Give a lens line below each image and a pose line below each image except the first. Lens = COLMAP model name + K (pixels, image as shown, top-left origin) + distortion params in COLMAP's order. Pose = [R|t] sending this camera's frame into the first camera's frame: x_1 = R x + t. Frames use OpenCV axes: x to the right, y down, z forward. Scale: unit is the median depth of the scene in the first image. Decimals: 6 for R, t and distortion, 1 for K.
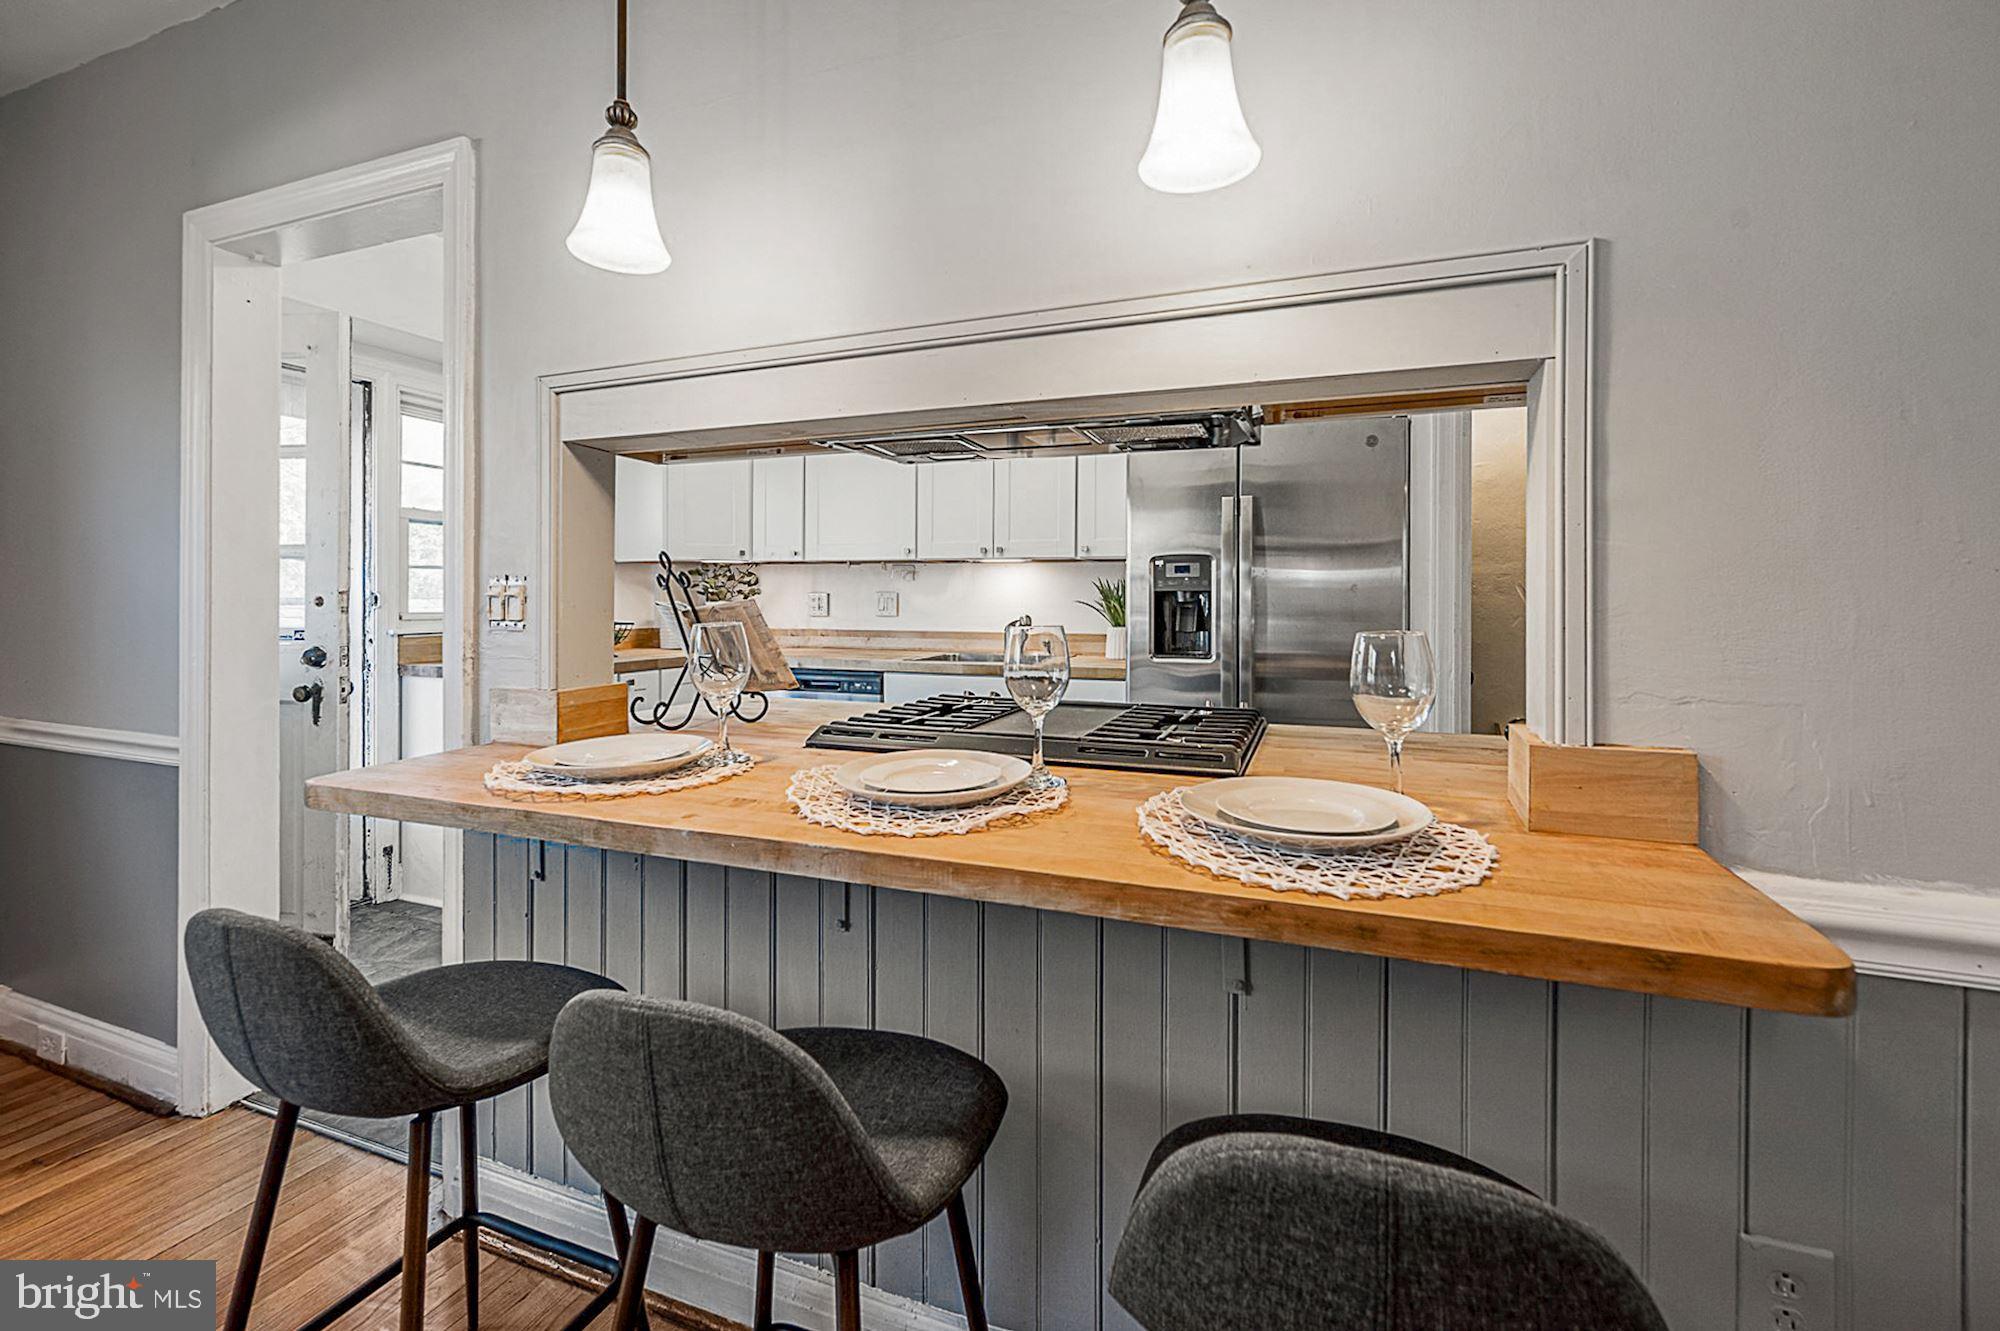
lens RADIAL K [[816.5, 0, 1017.0], [0, 816.5, 593.2], [0, 0, 1]] dist [0.002383, 0.000033]
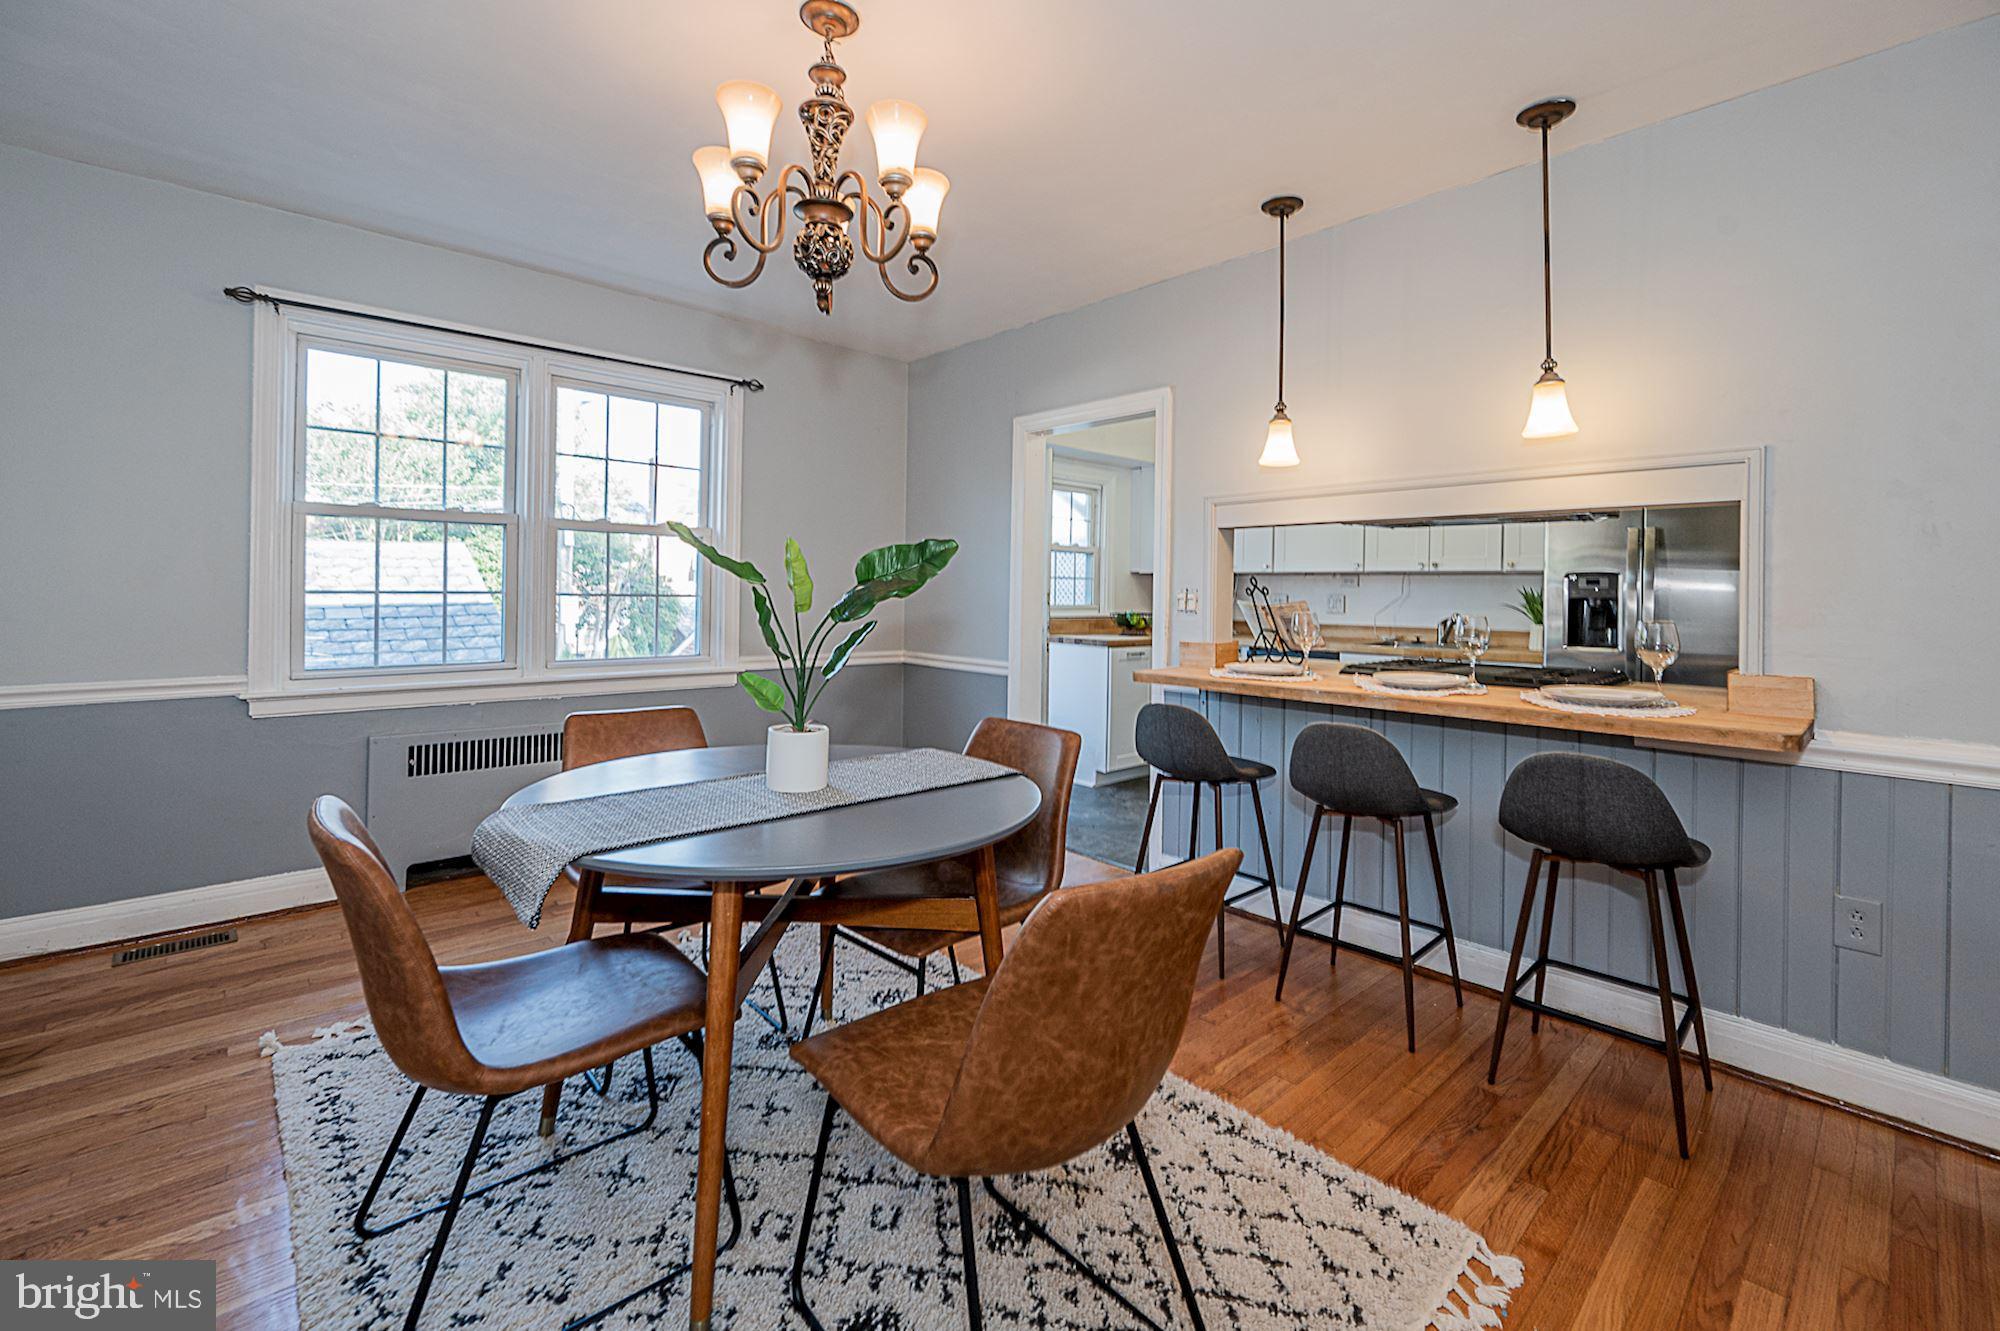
lens RADIAL K [[851.9, 0, 987.5], [0, 851.9, 577.8], [0, 0, 1]] dist [0.000809, 0.000108]
pose [[0.885938, 0.003652, -0.463789, -0.028811], [-0.010017, 0.999886, -0.011262, -0.011443], [0.463695, 0.014623, 0.885874, -0.709824]]
